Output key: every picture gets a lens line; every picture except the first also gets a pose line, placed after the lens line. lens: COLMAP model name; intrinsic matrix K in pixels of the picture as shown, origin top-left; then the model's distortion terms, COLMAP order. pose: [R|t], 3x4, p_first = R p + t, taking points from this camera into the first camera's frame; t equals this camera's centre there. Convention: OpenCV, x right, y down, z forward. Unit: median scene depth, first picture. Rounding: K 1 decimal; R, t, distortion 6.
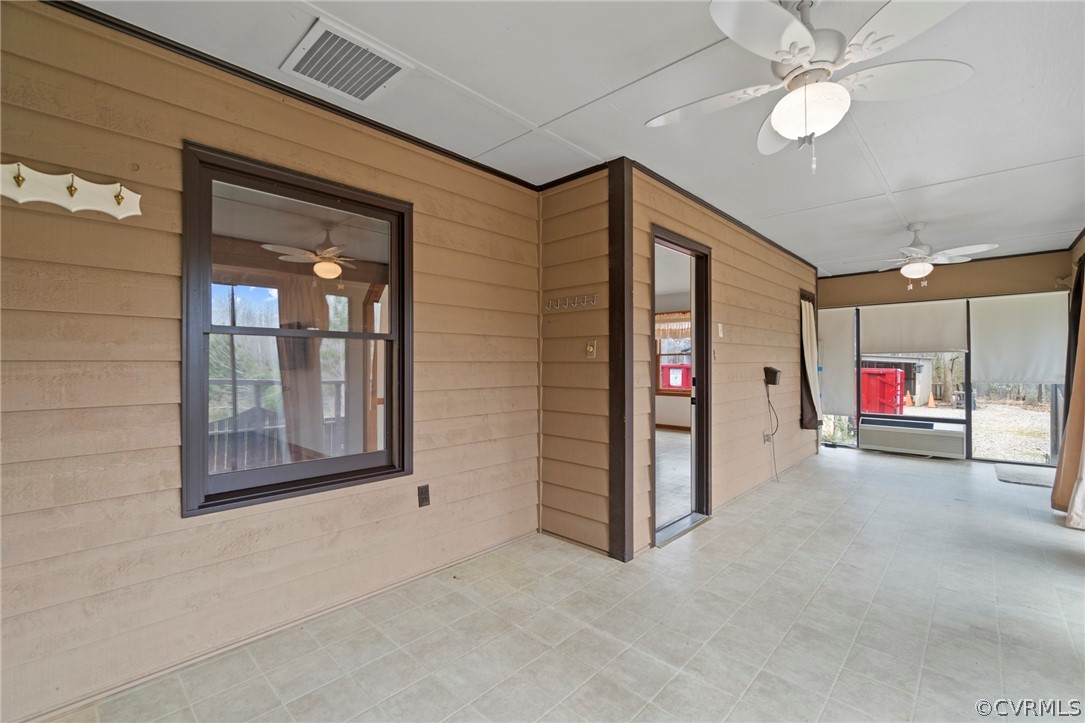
lens RADIAL K [[467.8, 0, 540.5], [0, 467.8, 362.7], [0, 0, 1]] dist [-0.002238, -0.000034]
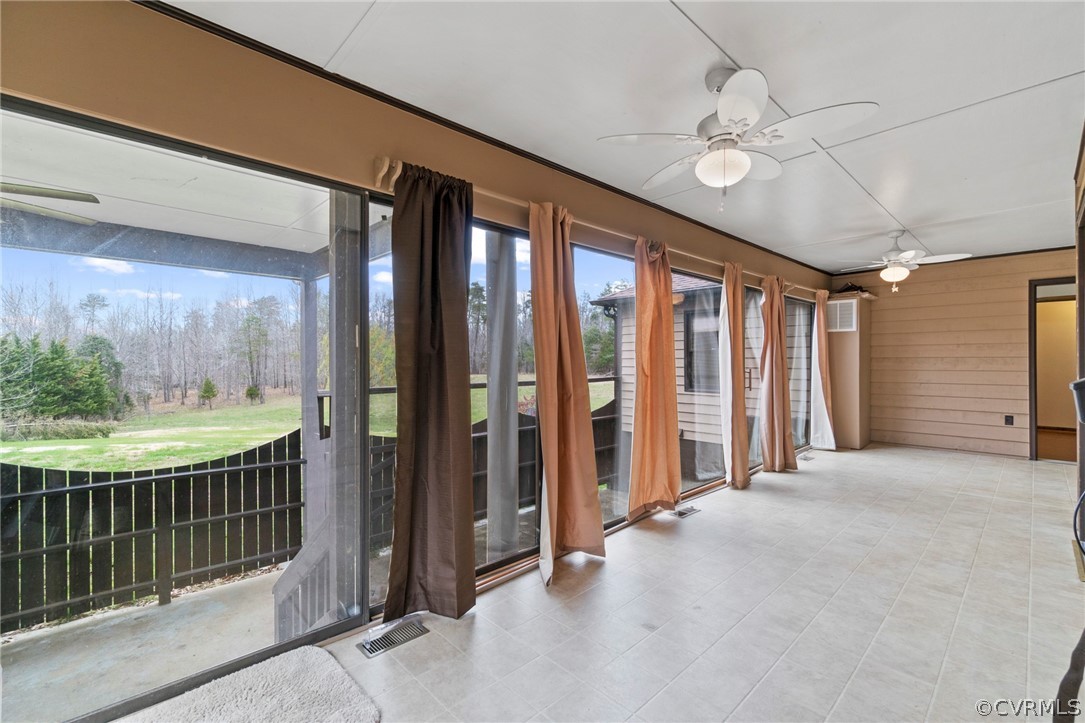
lens RADIAL K [[467.8, 0, 540.5], [0, 467.8, 362.7], [0, 0, 1]] dist [-0.002238, -0.000034]
pose [[-0.998179, 0.006367, 0.059981, 1.310416], [0.006136, 0.999973, -0.004026, 0.008276], [-0.060005, -0.003650, -0.998191, 2.026830]]
